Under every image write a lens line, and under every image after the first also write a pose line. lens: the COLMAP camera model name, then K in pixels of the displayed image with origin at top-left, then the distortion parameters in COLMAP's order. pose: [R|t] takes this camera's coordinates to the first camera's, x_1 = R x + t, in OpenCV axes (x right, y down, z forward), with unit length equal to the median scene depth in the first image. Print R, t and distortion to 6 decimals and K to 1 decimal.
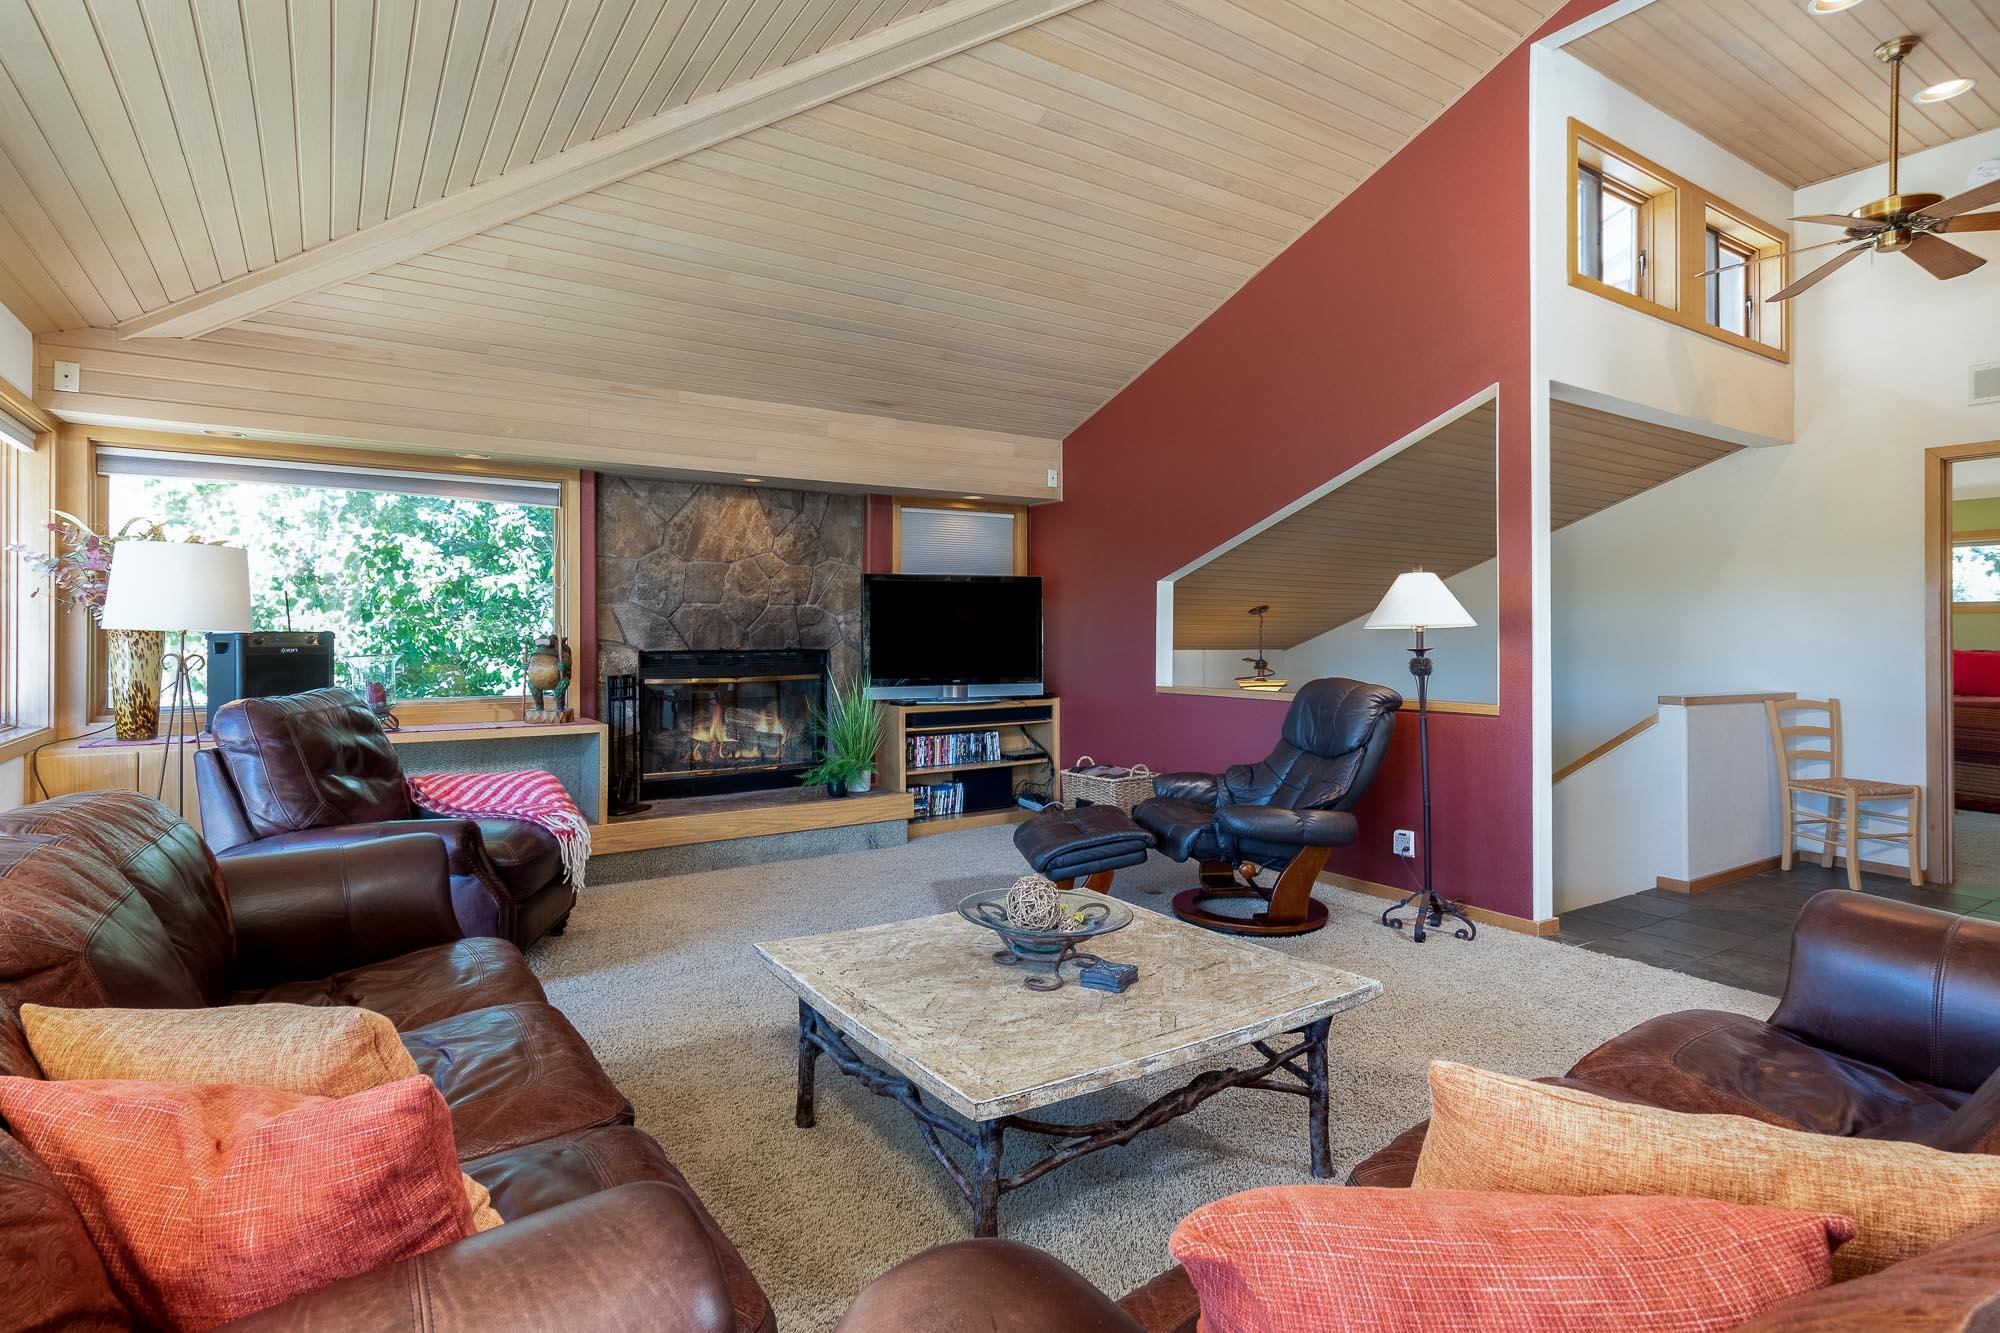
lens RADIAL K [[1000.3, 0, 998.7], [0, 1000.3, 618.1], [0, 0, 1]] dist [0.018065, -0.000054]
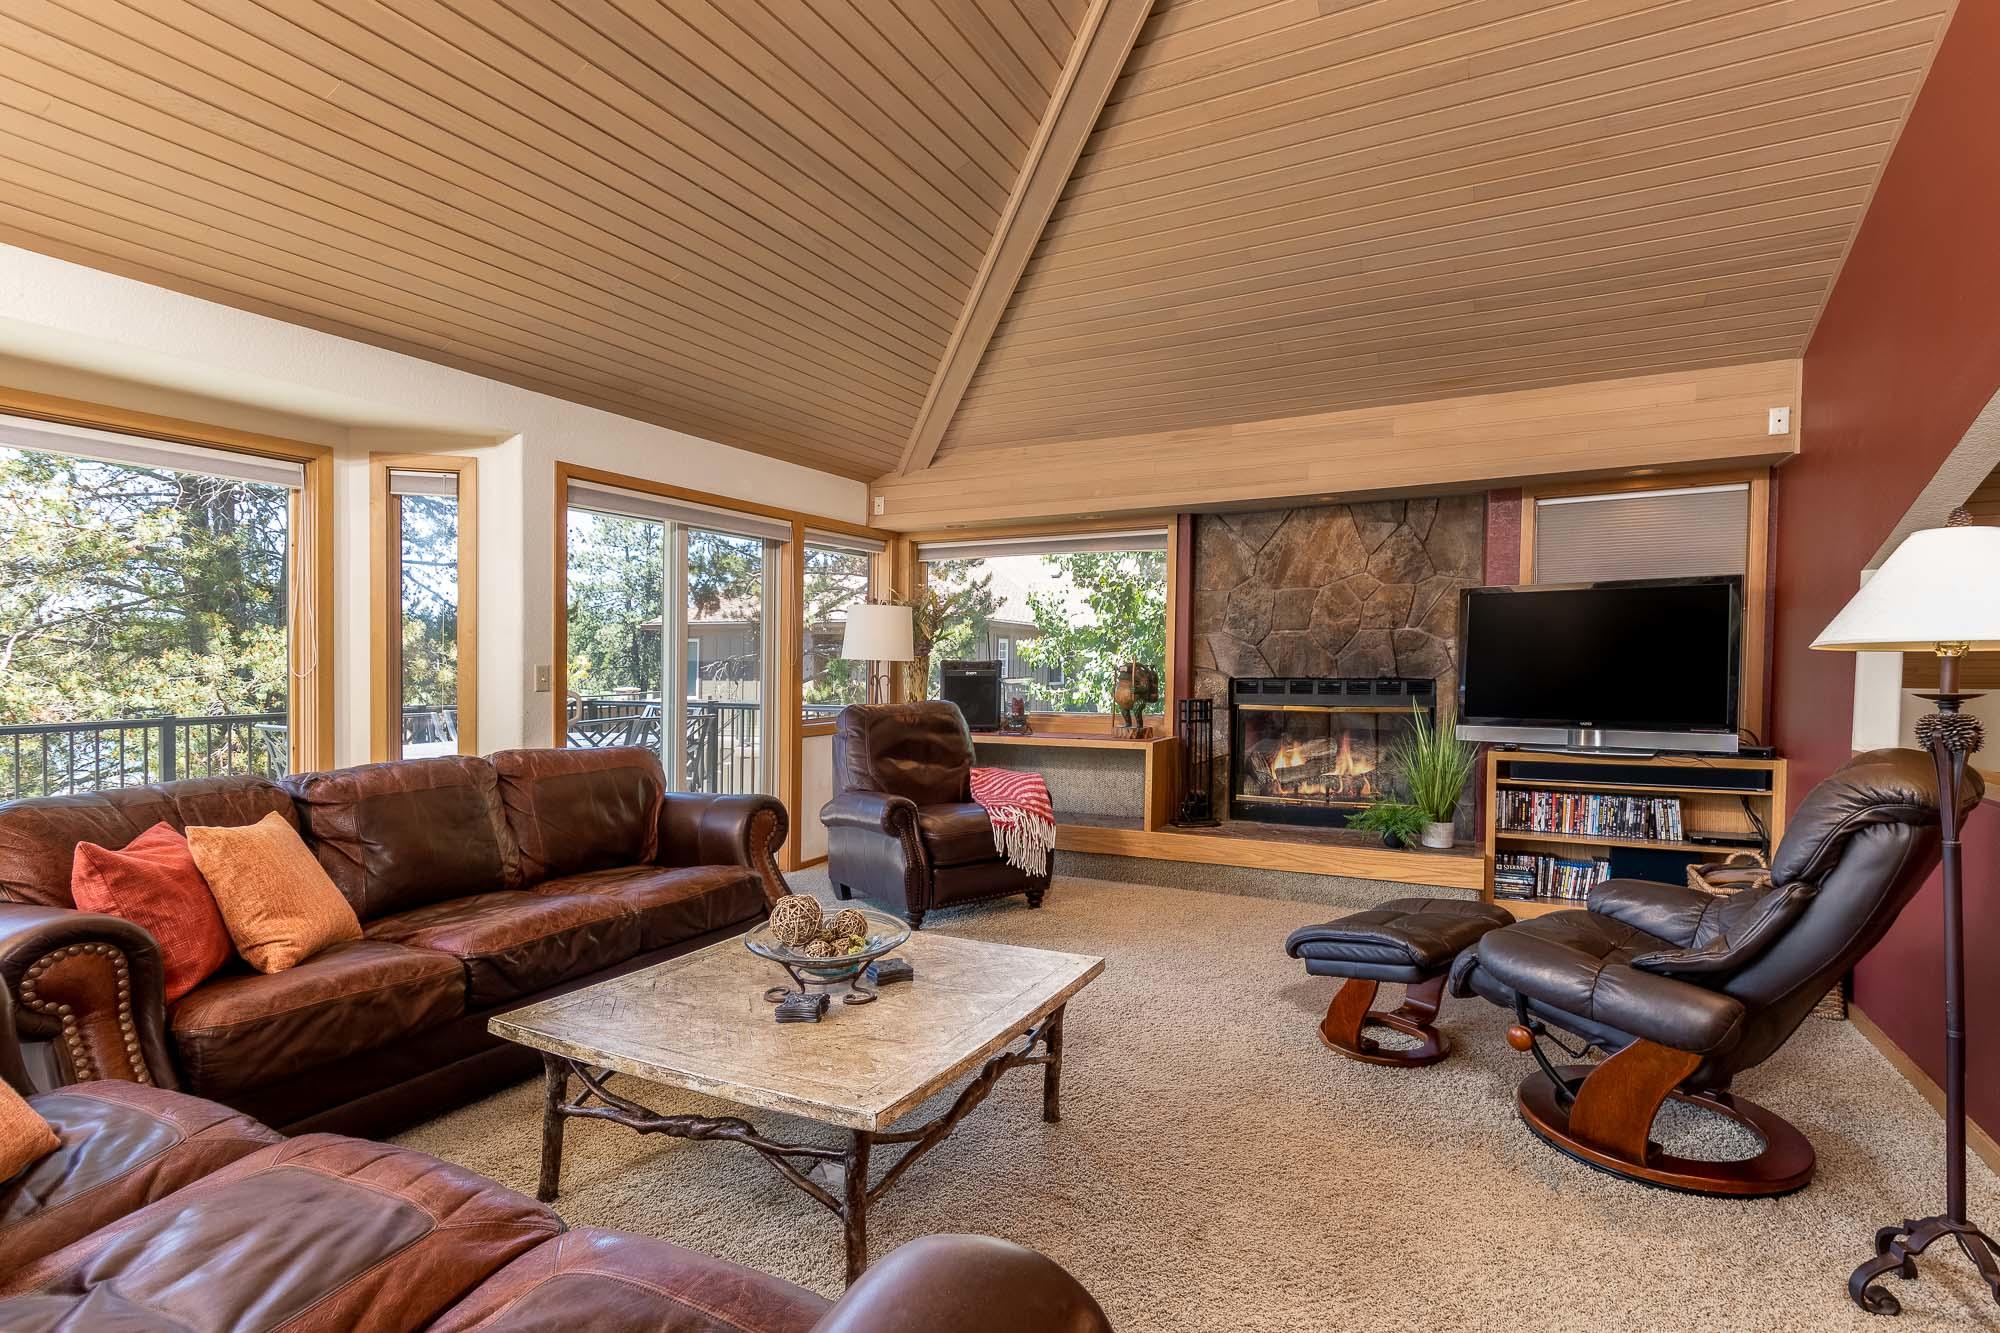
lens RADIAL K [[988.9, 0, 1002.4], [0, 988.9, 658.5], [0, 0, 1]] dist [0.017876, -0.000015]
pose [[0.489457, -0.003373, -0.872021, 0.407435], [0.016441, 0.999850, 0.005361, 0.003024], [0.871873, -0.016961, 0.489439, 0.265948]]
